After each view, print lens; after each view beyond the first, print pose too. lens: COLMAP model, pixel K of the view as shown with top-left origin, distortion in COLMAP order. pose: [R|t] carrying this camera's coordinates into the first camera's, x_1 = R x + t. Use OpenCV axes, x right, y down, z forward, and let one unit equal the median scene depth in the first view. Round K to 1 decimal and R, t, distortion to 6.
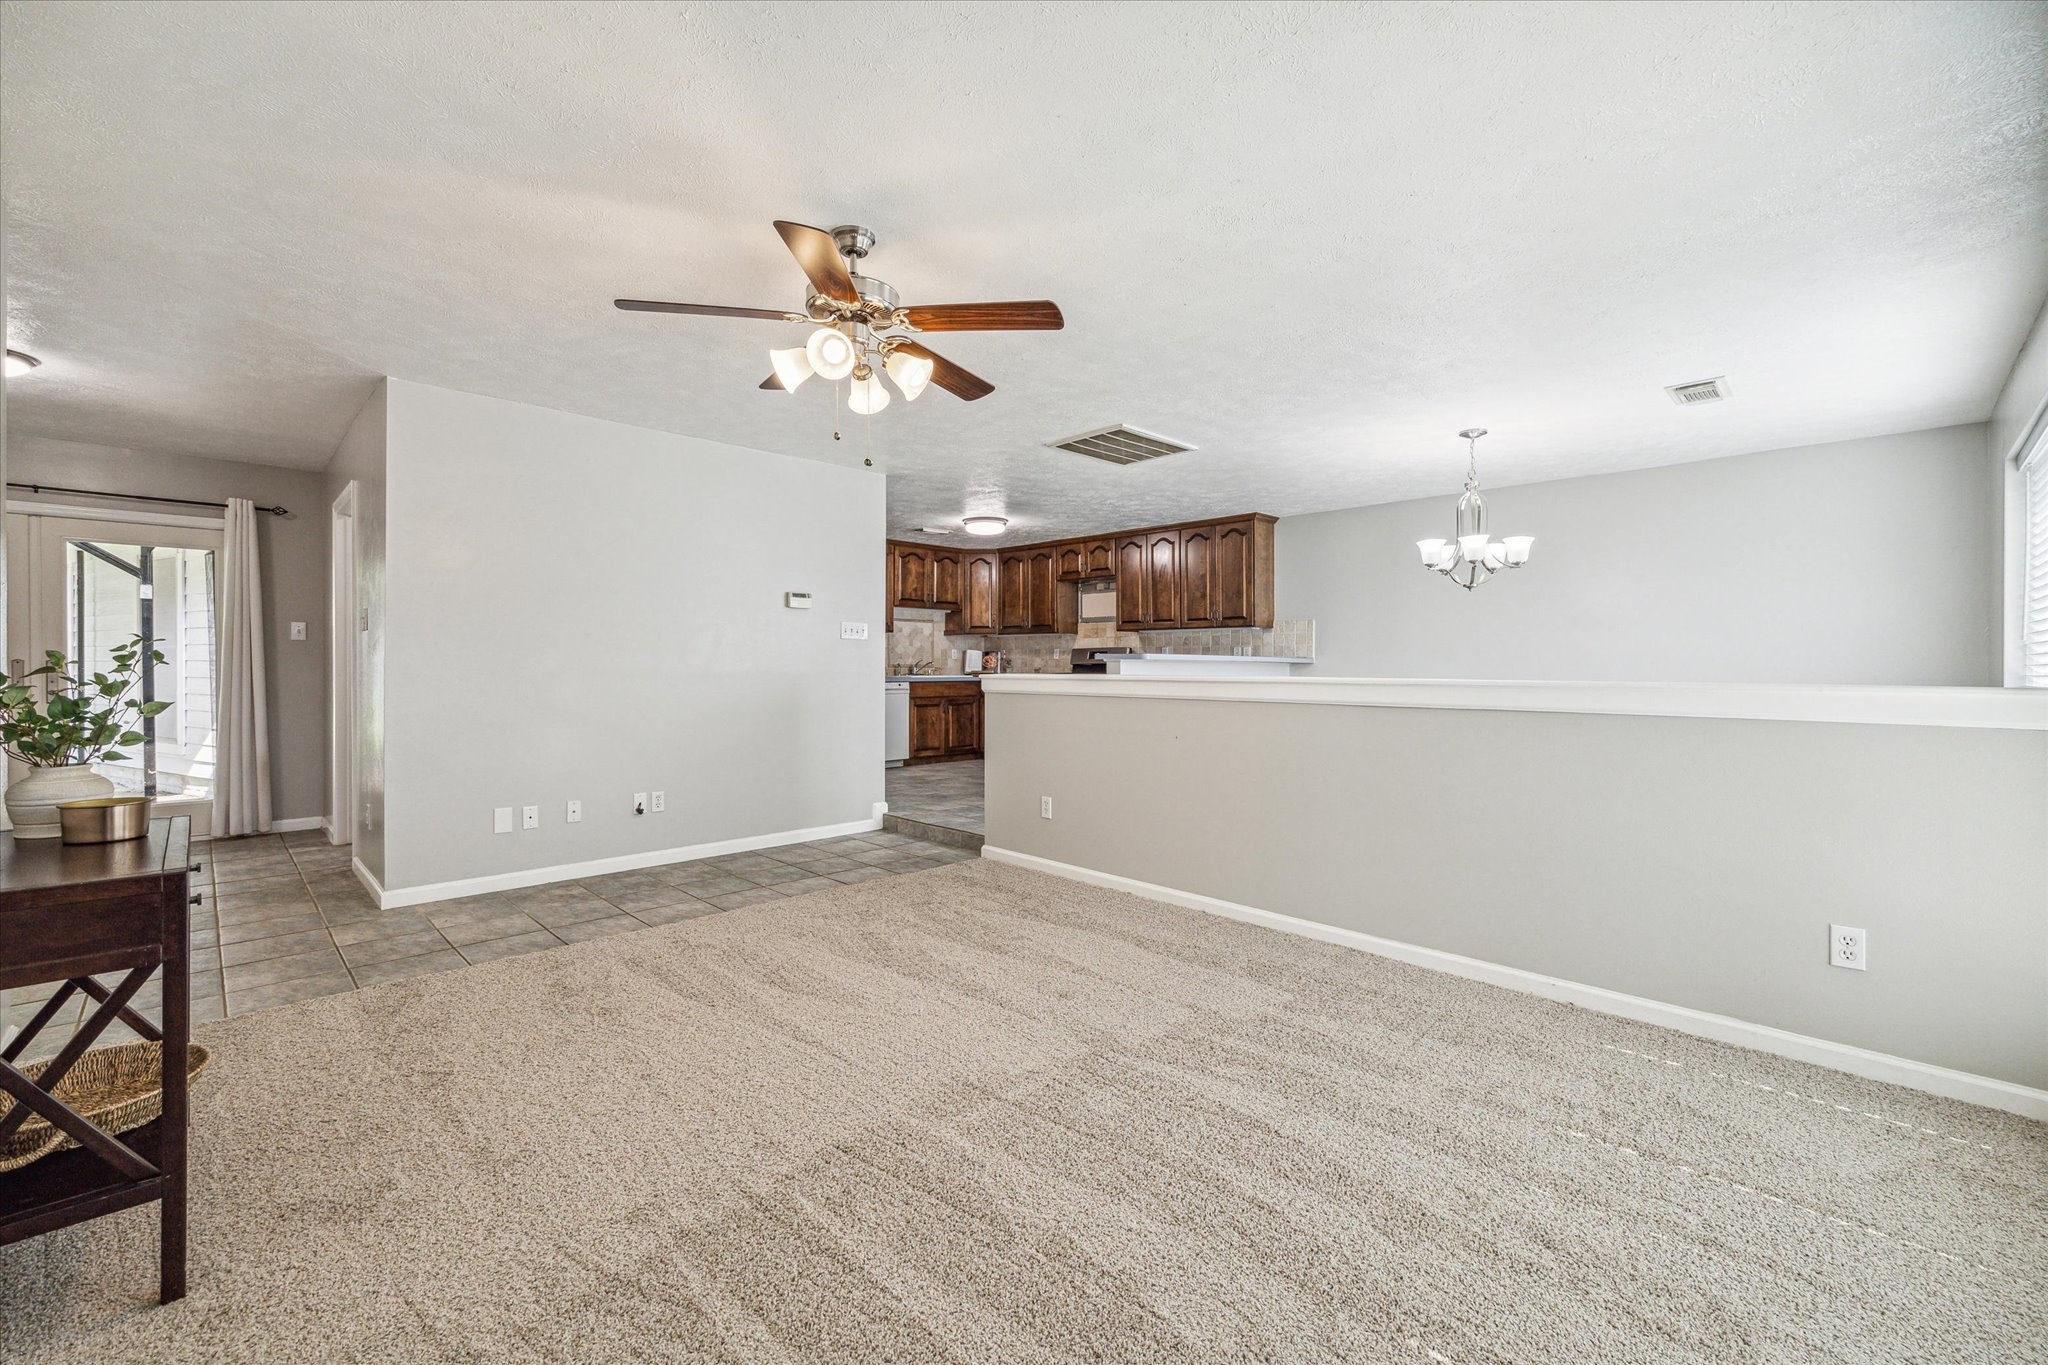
lens RADIAL K [[840.1, 0, 1020.9], [0, 840.1, 675.8], [0, 0, 1]] dist [0.000297, -0.000458]
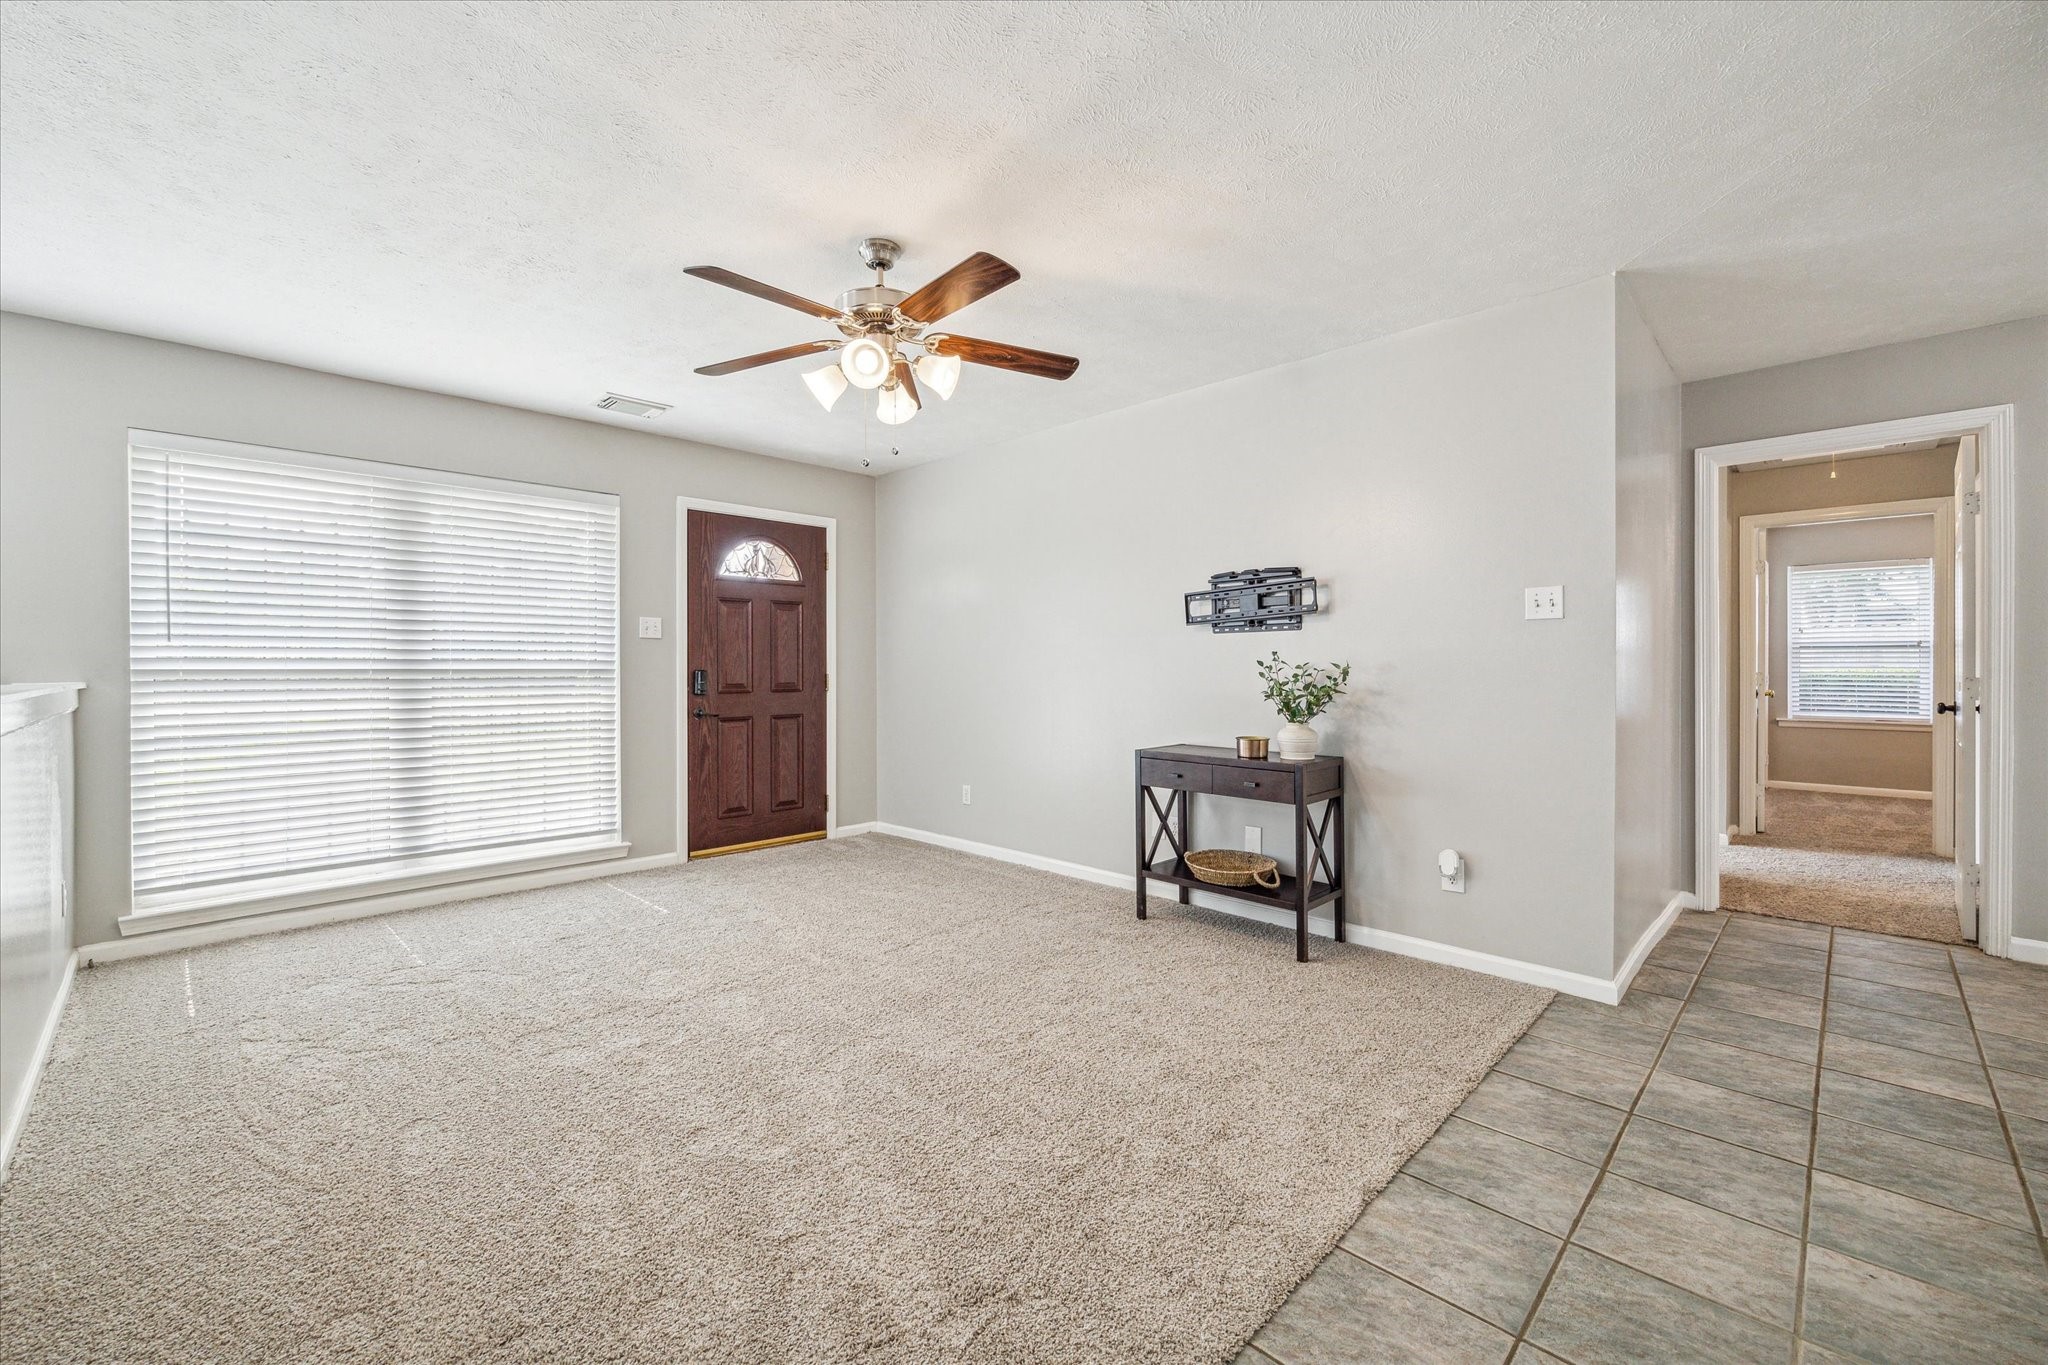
lens RADIAL K [[840.1, 0, 1020.9], [0, 840.1, 675.8], [0, 0, 1]] dist [0.000297, -0.000458]
pose [[-0.999809, 0.000108, -0.019520, -0.157533], [-0.000298, 0.999784, 0.020804, -0.012832], [0.019518, 0.020805, -0.999593, 0.906462]]
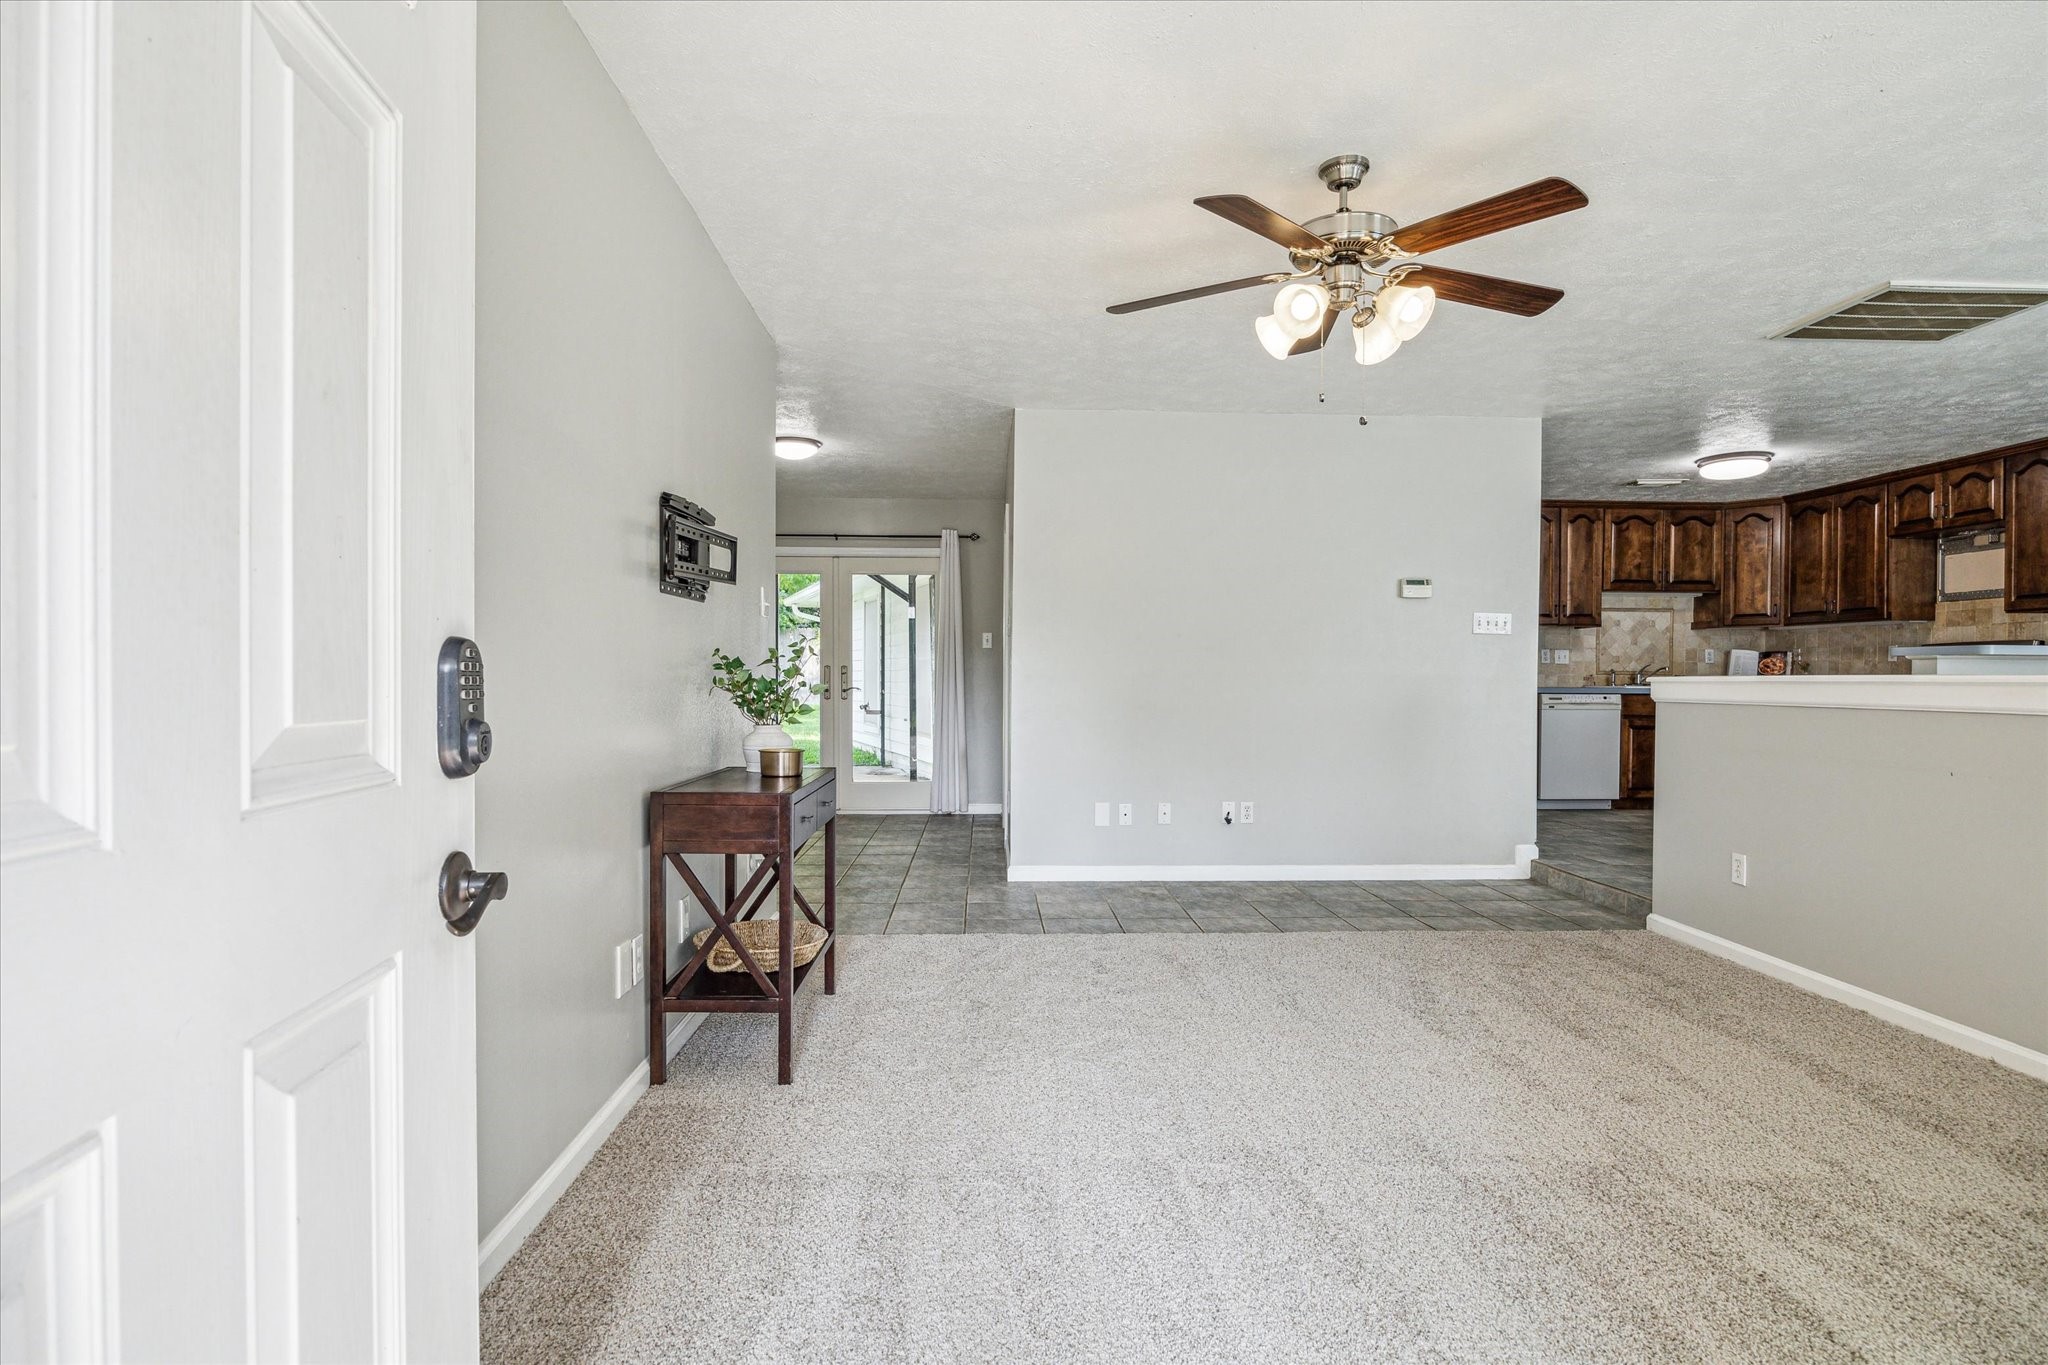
lens RADIAL K [[1031.5, 0, 1030.8], [0, 1031.5, 705.7], [0, 0, 1]] dist [-0.004770, -0.001618]
pose [[0.745588, 0.019034, -0.666135, 0.124785], [-0.010339, 0.999802, 0.016996, 0.011632], [0.666327, -0.005785, 0.745637, -0.011661]]
